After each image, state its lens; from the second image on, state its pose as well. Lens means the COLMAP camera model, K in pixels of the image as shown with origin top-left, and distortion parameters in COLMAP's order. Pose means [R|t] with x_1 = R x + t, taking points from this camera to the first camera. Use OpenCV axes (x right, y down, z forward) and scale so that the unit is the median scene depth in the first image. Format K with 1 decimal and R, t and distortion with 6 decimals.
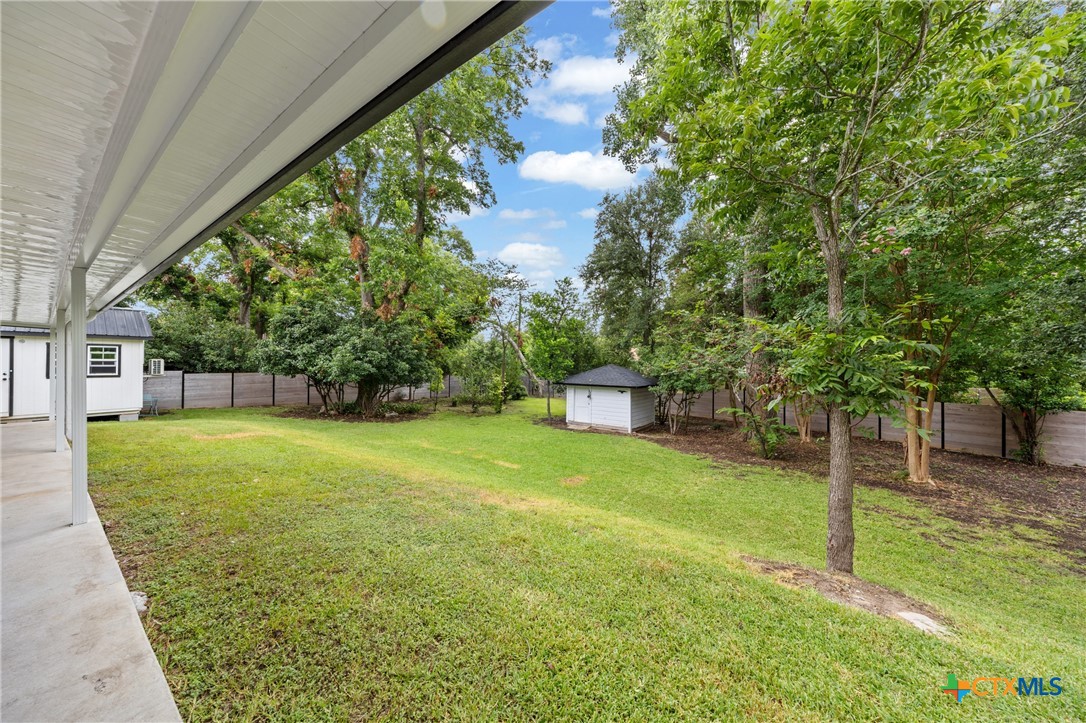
lens RADIAL K [[360.0, 0, 540.6], [0, 360.0, 360.0], [0, 0, 1]] dist [0.000676, 0.000131]
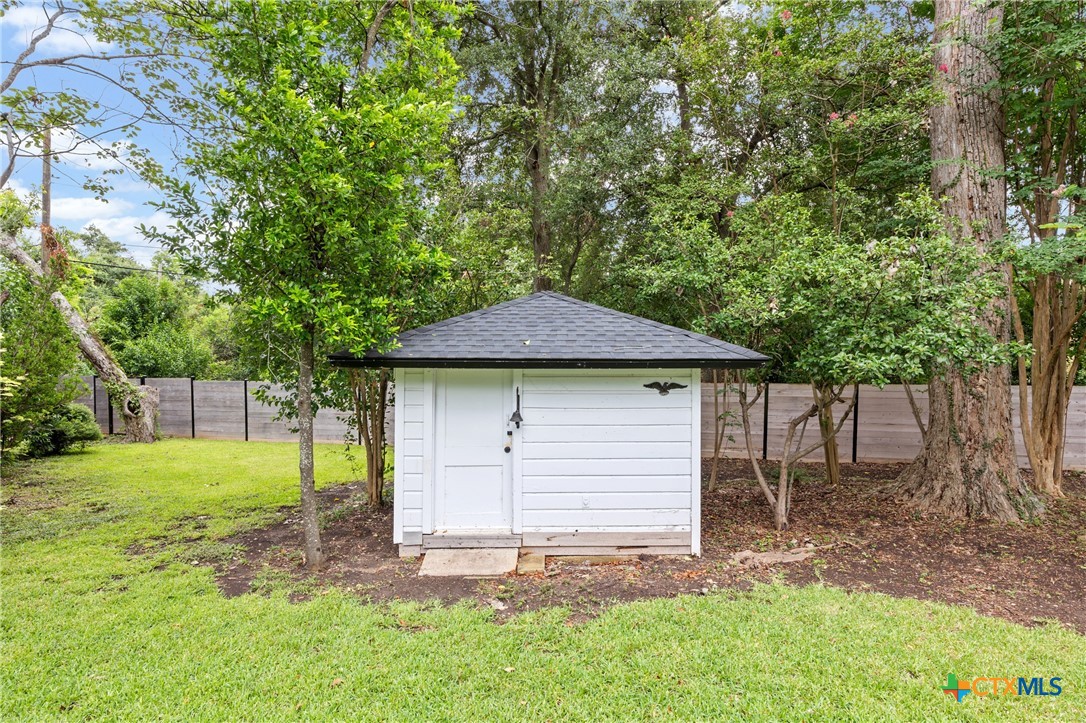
lens RADIAL K [[601.8, 0, 543.5], [0, 601.8, 365.0], [0, 0, 1]] dist [0.003215, -0.000360]
pose [[0.796391, -0.001141, 0.604781, -0.056254], [-0.000555, 0.999996, 0.002617, 0.049187], [-0.604782, -0.002420, 0.796387, 0.498783]]
